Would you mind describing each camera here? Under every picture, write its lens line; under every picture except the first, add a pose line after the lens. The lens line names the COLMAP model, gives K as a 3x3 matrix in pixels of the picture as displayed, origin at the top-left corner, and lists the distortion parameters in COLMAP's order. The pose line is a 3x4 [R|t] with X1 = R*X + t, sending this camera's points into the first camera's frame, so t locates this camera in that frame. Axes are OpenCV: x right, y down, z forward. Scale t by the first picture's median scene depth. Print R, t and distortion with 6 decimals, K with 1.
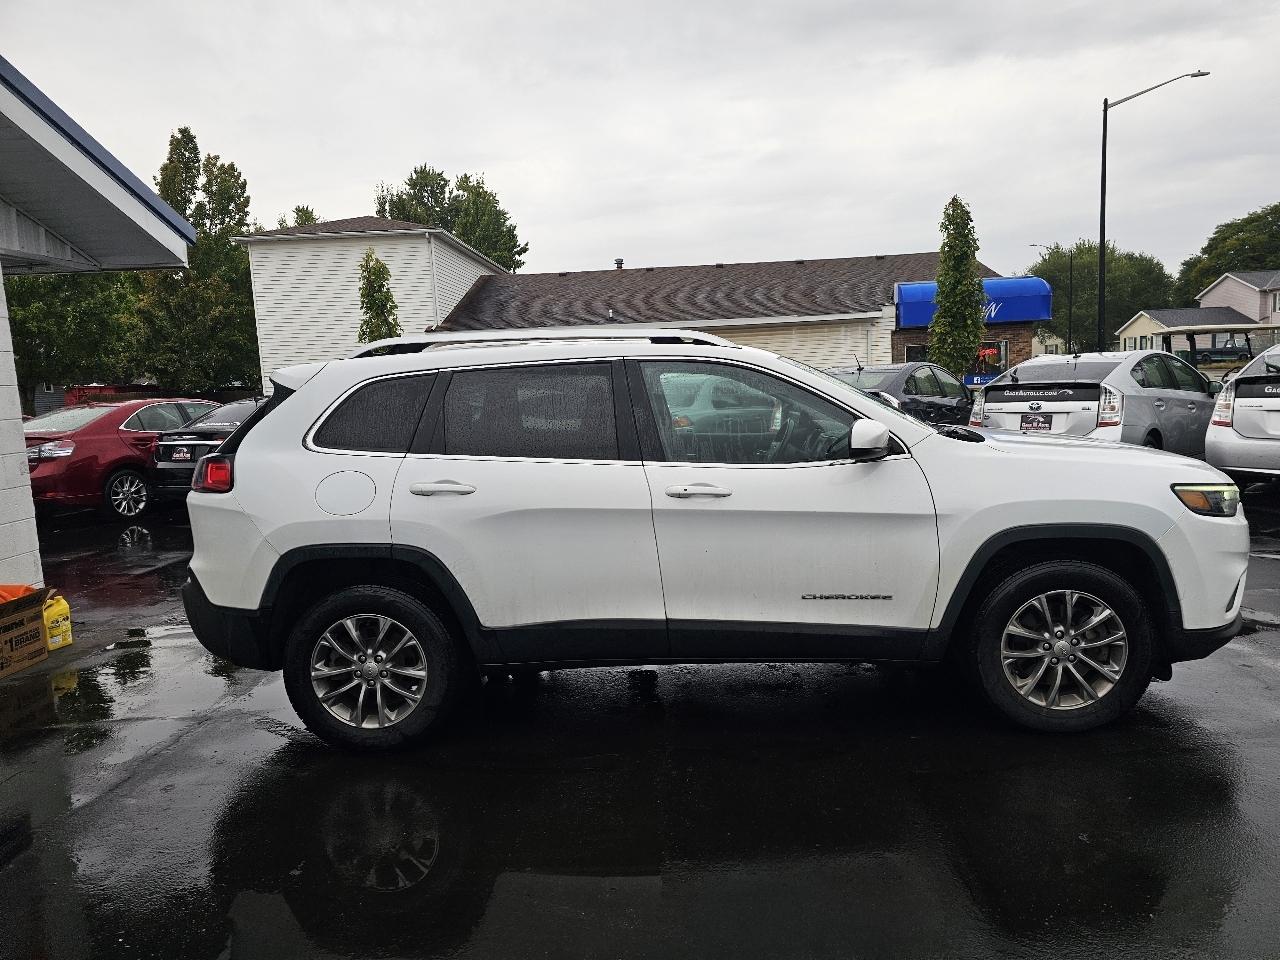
lens RADIAL K [[897.4, 0, 703.5], [0, 897.4, 492.9], [0, 0, 1]] dist [0.036759, -0.025147]
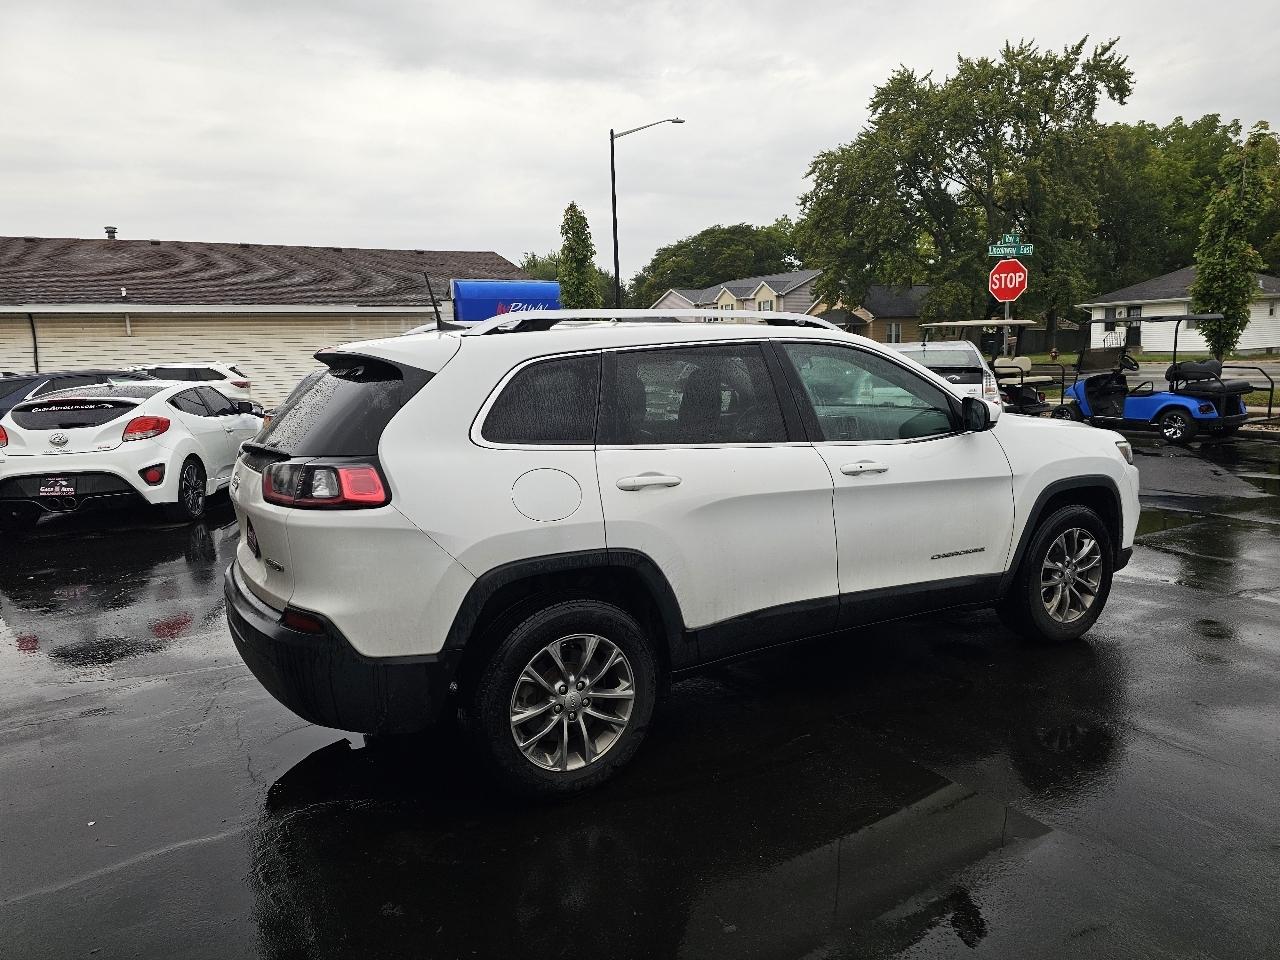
lens RADIAL K [[856.8, 0, 663.1], [0, 856.8, 491.2], [0, 0, 1]] dist [0.058769, -0.049615]
pose [[0.843187, -0.071779, 0.532807, -0.715613], [0.067811, 0.997332, 0.027047, -0.017219], [-0.533326, 0.013324, 0.845805, 0.264529]]
